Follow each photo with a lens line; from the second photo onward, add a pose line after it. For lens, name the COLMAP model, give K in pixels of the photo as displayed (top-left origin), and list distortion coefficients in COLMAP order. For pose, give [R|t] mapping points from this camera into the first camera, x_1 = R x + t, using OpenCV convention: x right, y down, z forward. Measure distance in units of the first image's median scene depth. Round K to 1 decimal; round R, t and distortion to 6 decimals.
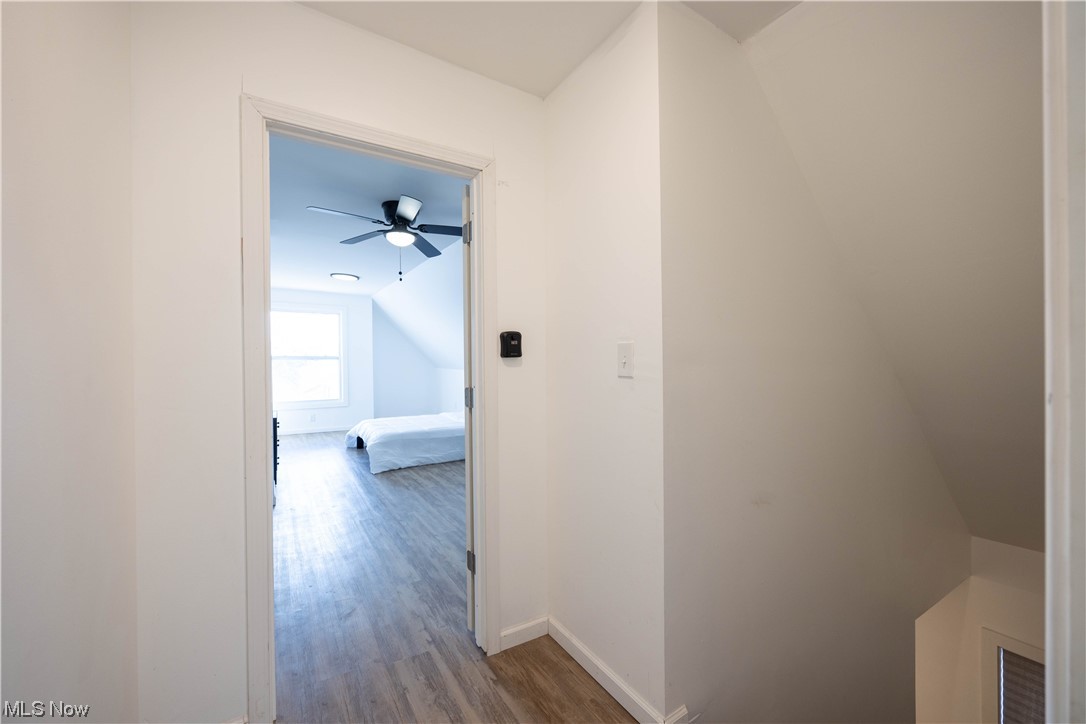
lens RADIAL K [[432.1, 0, 543.3], [0, 432.1, 364.5], [0, 0, 1]] dist [-0.006186, 0.000341]
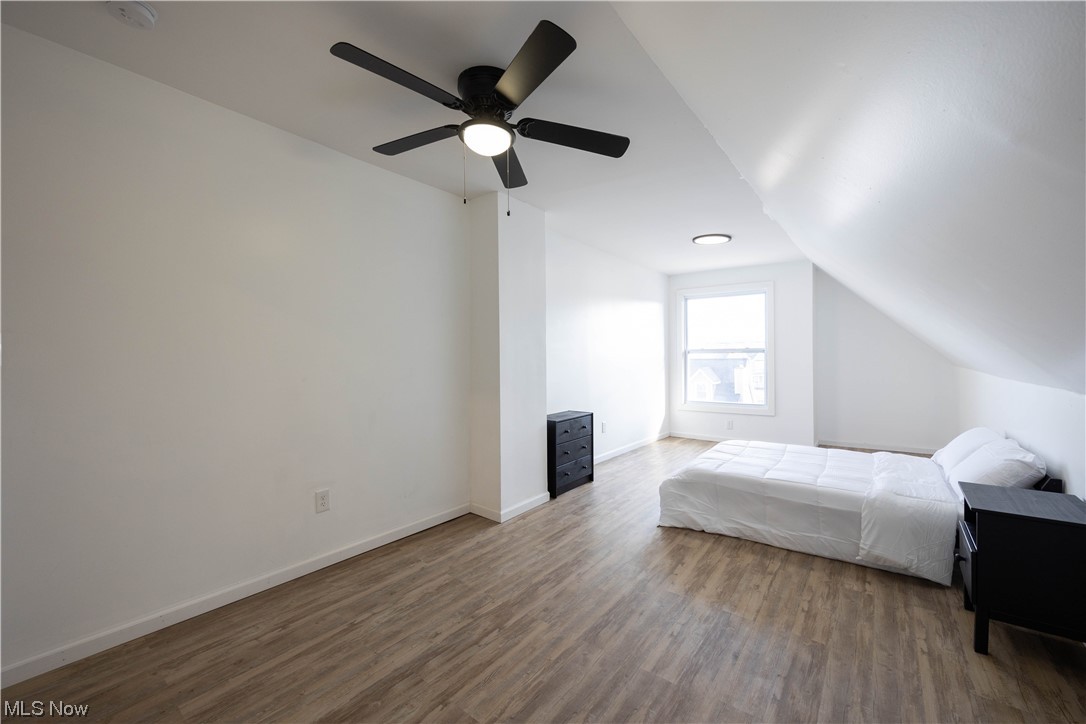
lens RADIAL K [[432.1, 0, 543.2], [0, 432.1, 362.5], [0, 0, 1]] dist [-0.006186, 0.000341]
pose [[0.340001, 0.007401, -0.940396, 0.158580], [0.005955, 0.999932, 0.010022, -0.005160], [0.940406, -0.009007, 0.339934, 0.566466]]
